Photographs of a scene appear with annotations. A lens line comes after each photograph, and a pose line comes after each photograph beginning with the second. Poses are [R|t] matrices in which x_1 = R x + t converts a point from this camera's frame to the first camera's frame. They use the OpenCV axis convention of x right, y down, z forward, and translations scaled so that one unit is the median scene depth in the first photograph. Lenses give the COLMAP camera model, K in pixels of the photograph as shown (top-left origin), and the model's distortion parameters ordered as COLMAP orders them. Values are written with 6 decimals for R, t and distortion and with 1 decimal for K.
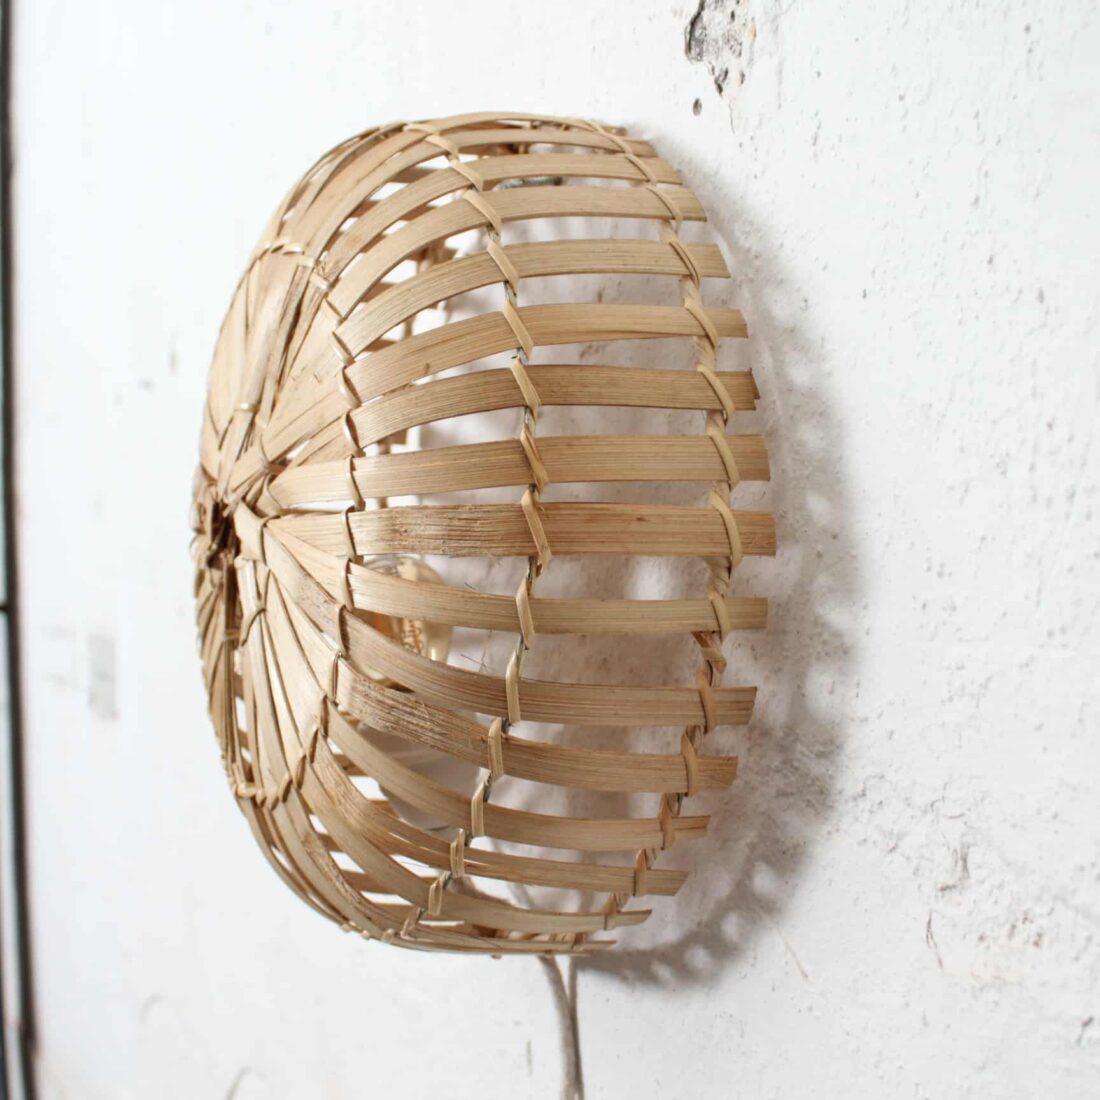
lens RADIAL K [[1656.6, 0, 549.3], [0, 1656.6, 548.4], [0, 0, 1]] dist [-0.108406, 0.000000]
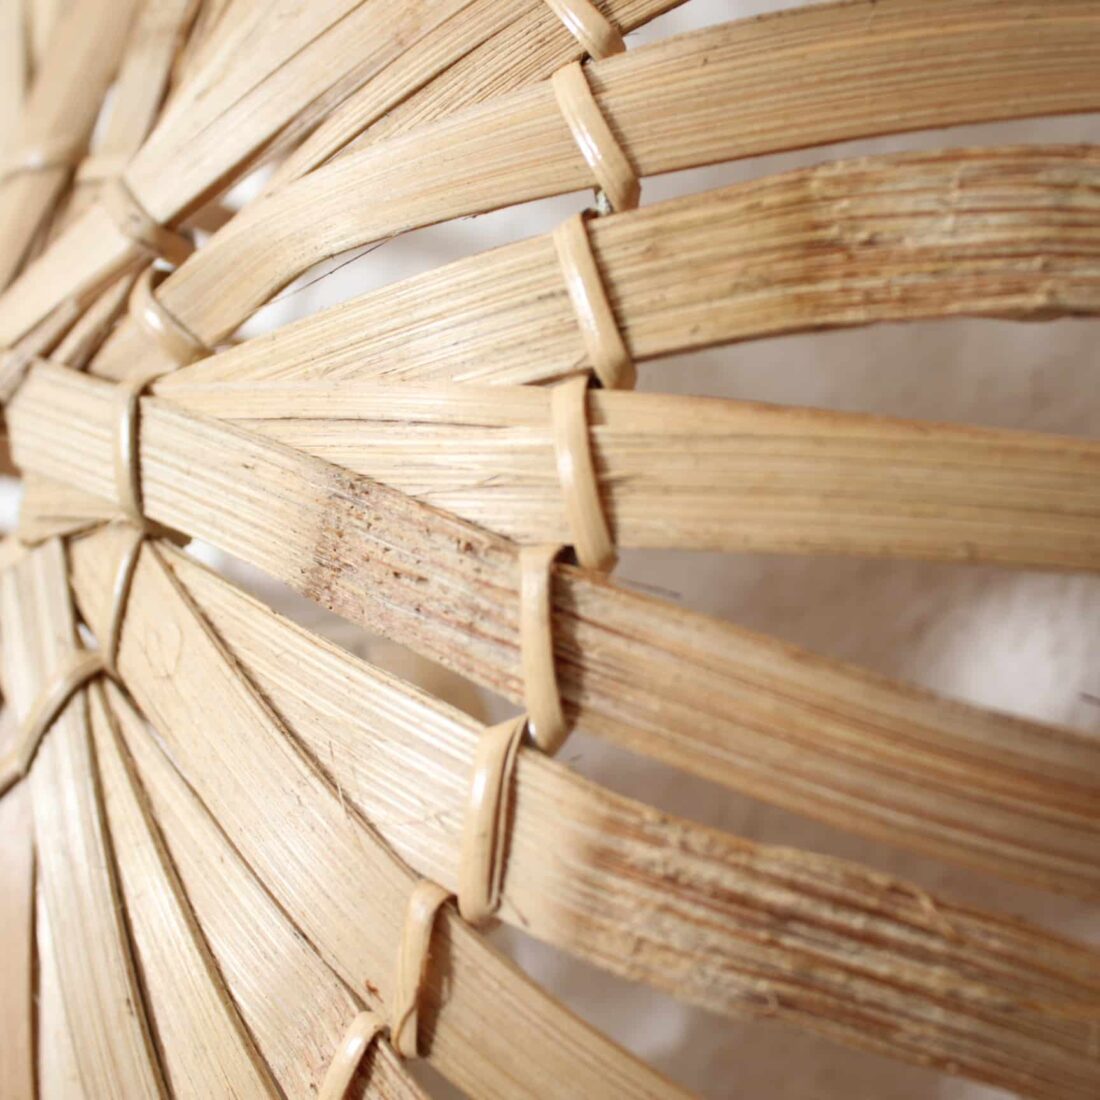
lens RADIAL K [[1656.6, 0, 528.4], [0, 1656.6, 546.4], [0, 0, 1]] dist [-0.108406, 0.000000]
pose [[0.955134, 0.051296, 0.291699, -0.212303], [0.014864, 0.975344, -0.220188, 0.095222], [-0.295802, 0.214645, 0.930821, 0.756725]]
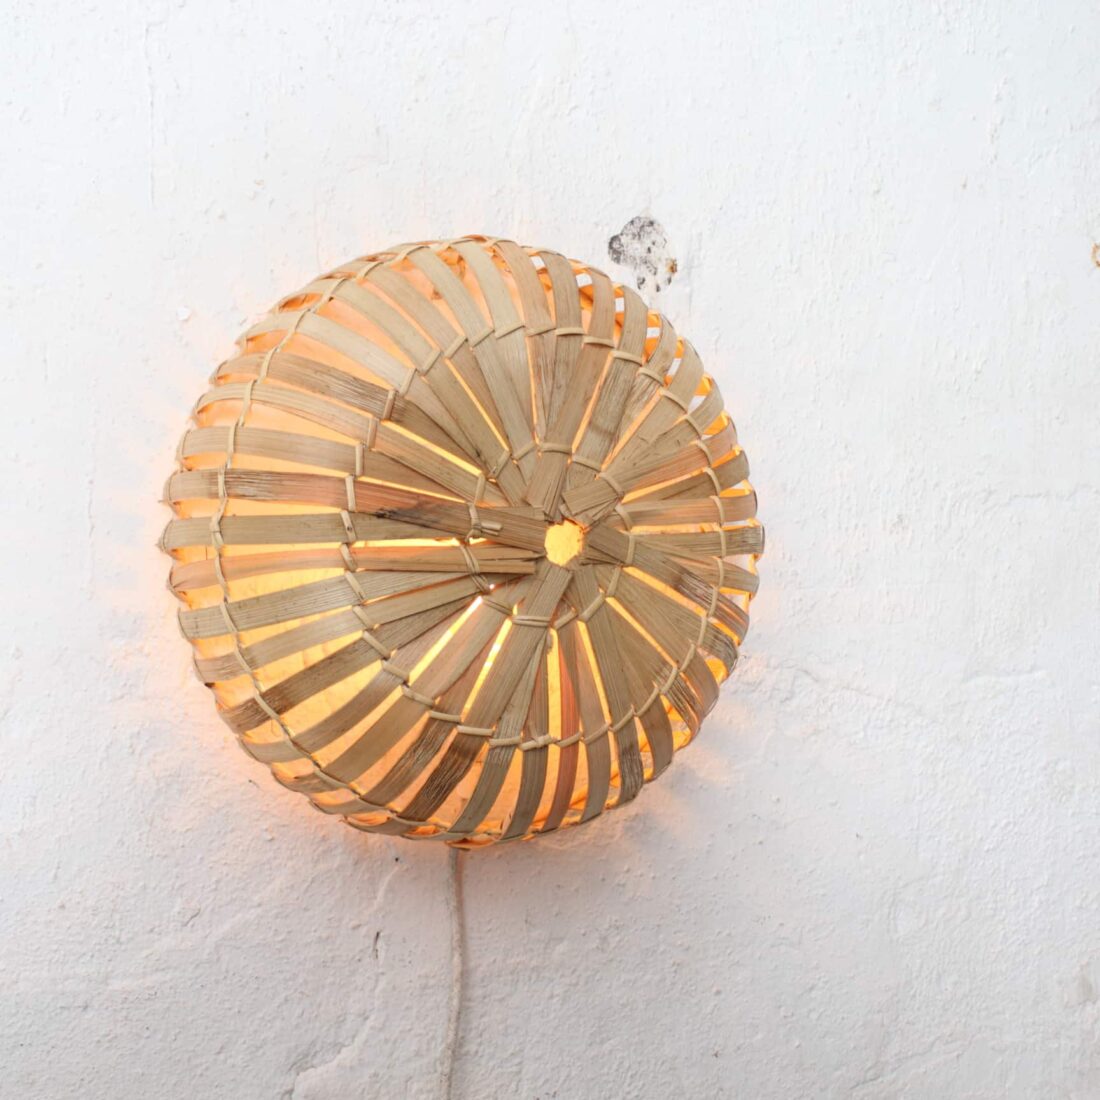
lens RADIAL K [[1656.6, 0, 528.4], [0, 1656.6, 542.3], [0, 0, 1]] dist [-0.108406, 0.000000]
pose [[-0.008736, -0.012616, 0.999882, -1.782780], [0.000700, 0.999920, 0.012623, -0.032875], [-0.999962, 0.000810, -0.008727, 1.216209]]
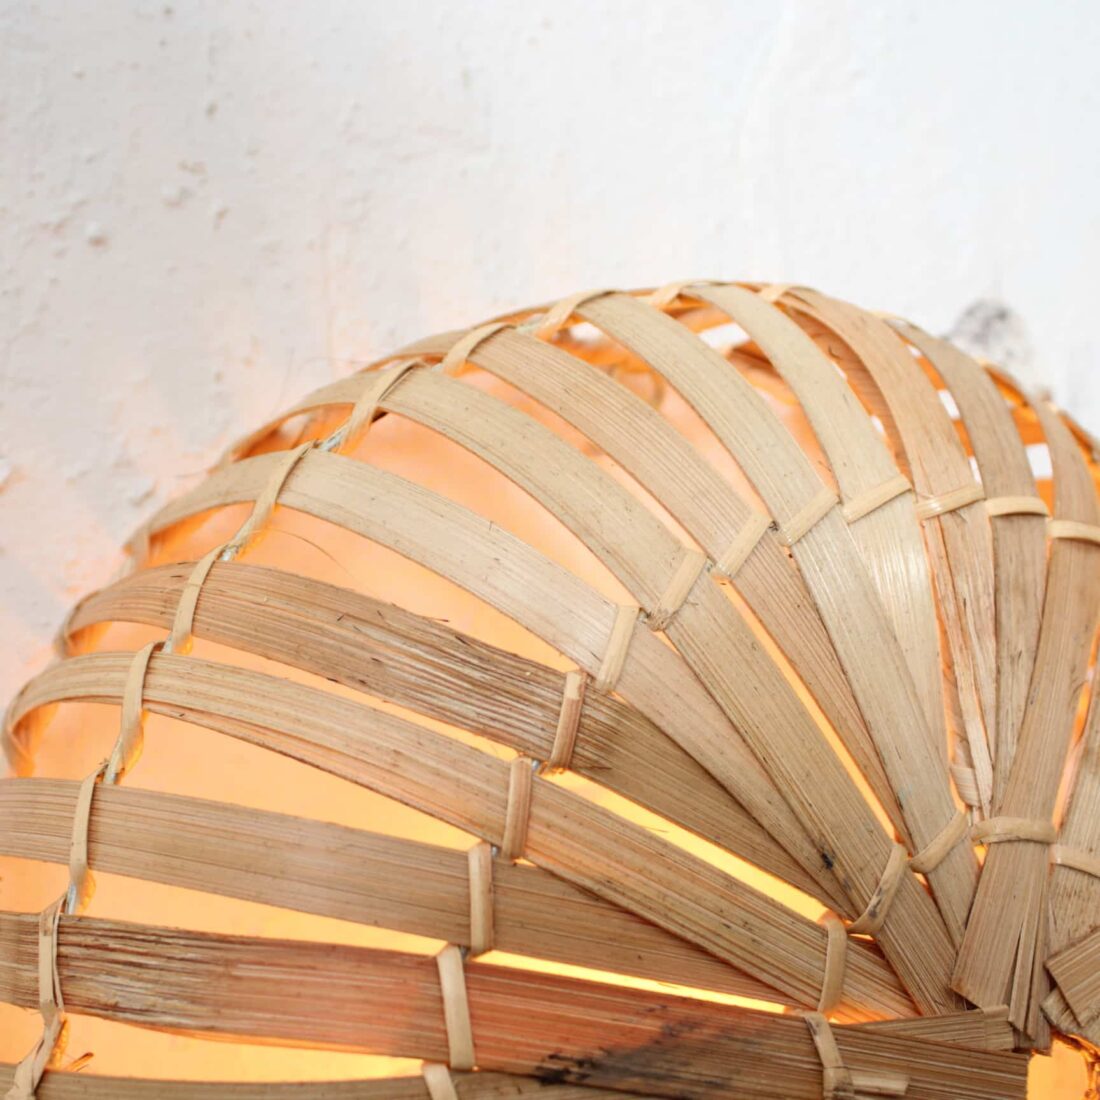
lens RADIAL K [[1656.6, 0, 545.3], [0, 1656.6, 551.1], [0, 0, 1]] dist [-0.108406, 0.000000]
pose [[-0.038966, 0.134590, 0.990135, -0.763357], [0.010715, 0.990887, -0.134270, -0.122627], [-0.999183, 0.005377, -0.040053, 1.355901]]
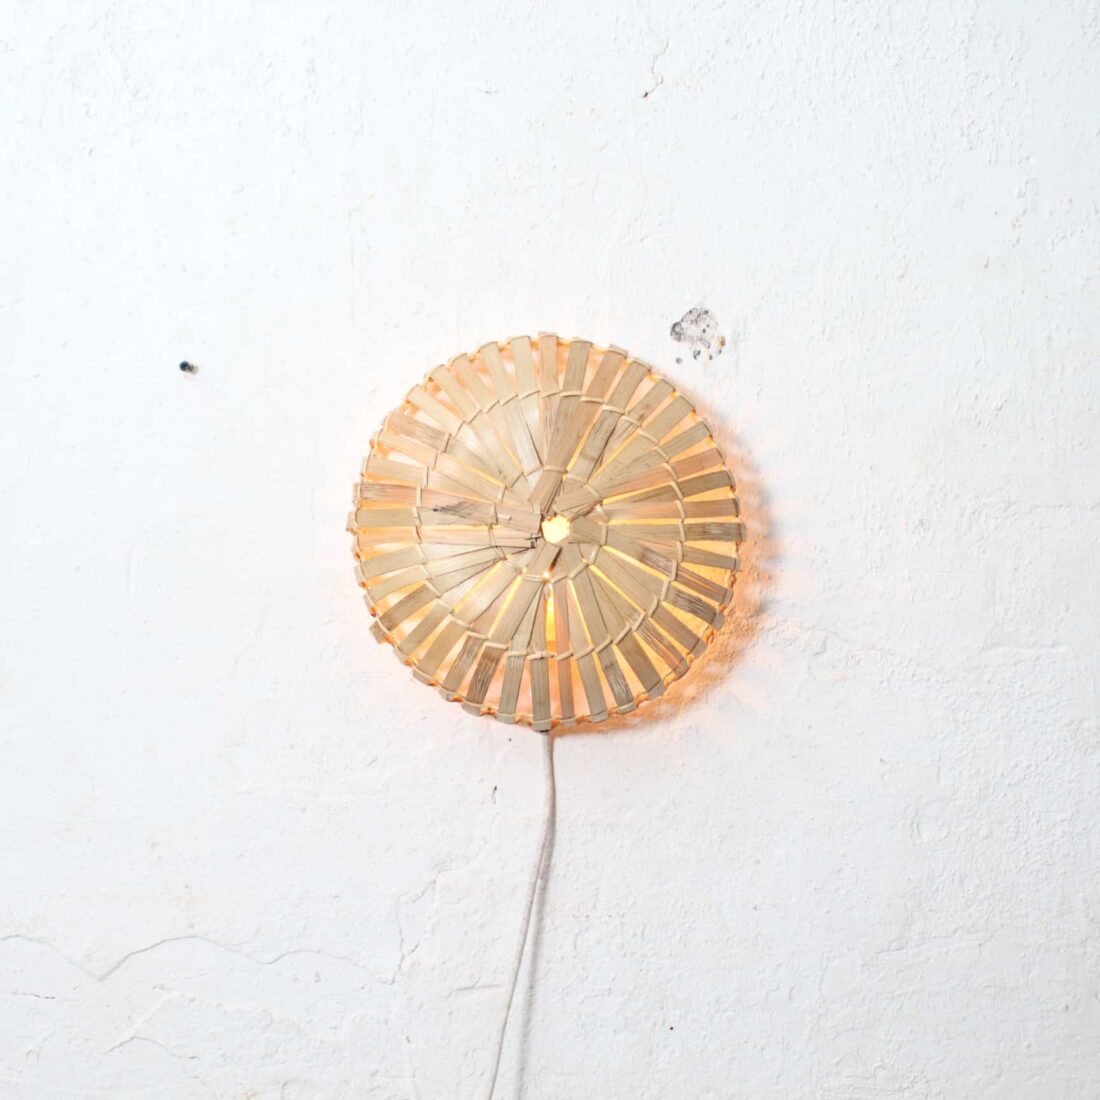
lens RADIAL K [[1656.6, 0, 548.8], [0, 1656.6, 548.4], [0, 0, 1]] dist [-0.108406, 0.000000]
pose [[0.411698, 0.005604, 0.911303, -2.460863], [-0.015310, 0.999882, 0.000768, 0.014536], [-0.911192, -0.014268, 0.411735, 0.169091]]
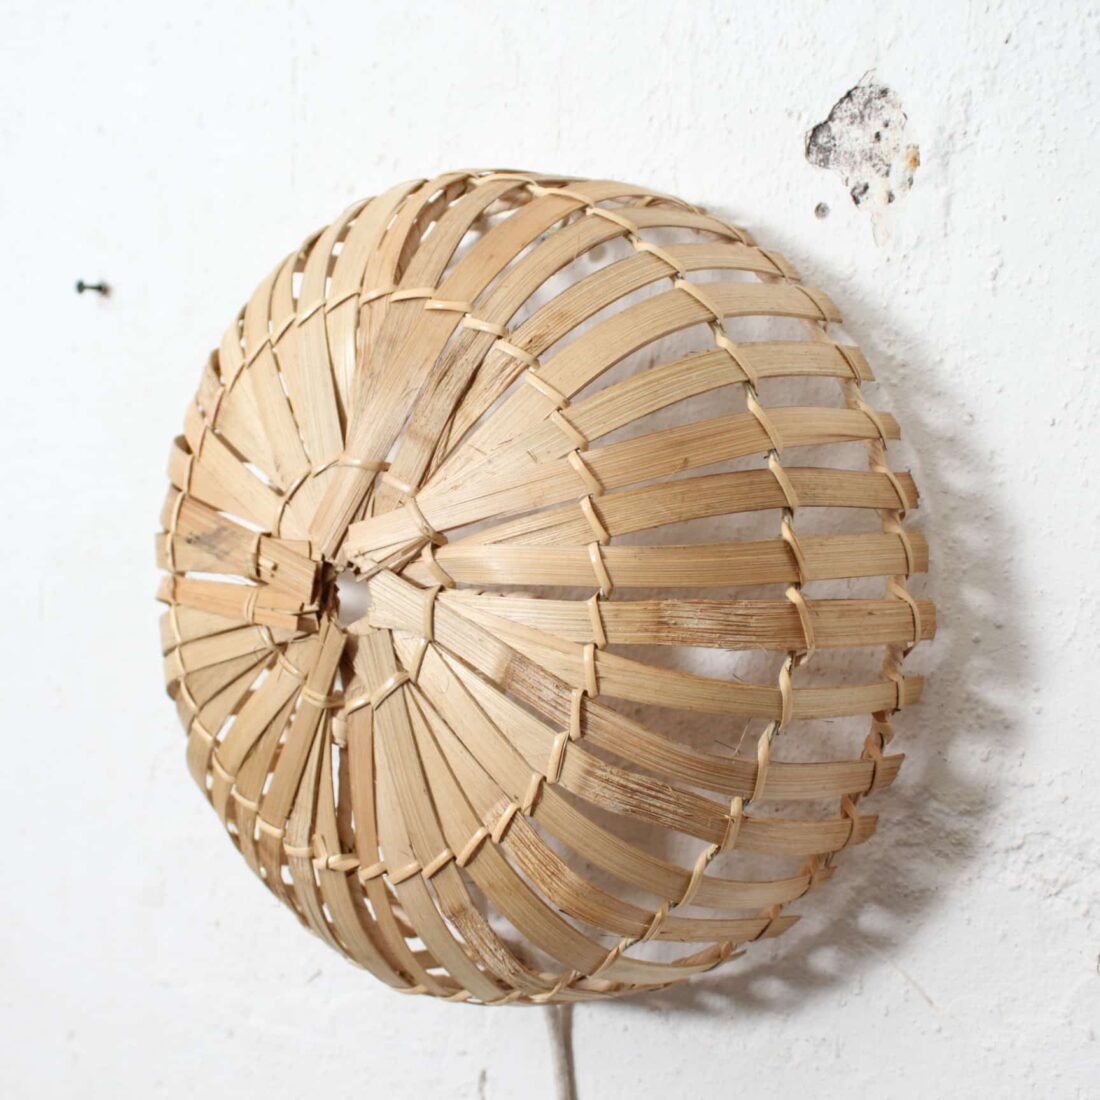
lens RADIAL K [[1656.6, 0, 541.5], [0, 1656.6, 542.9], [0, 0, 1]] dist [-0.108406, 0.000000]
pose [[0.891091, 0.015962, 0.453544, -0.612531], [-0.038138, 0.998480, 0.039790, -0.095831], [-0.452219, -0.052754, 0.890345, 0.122963]]
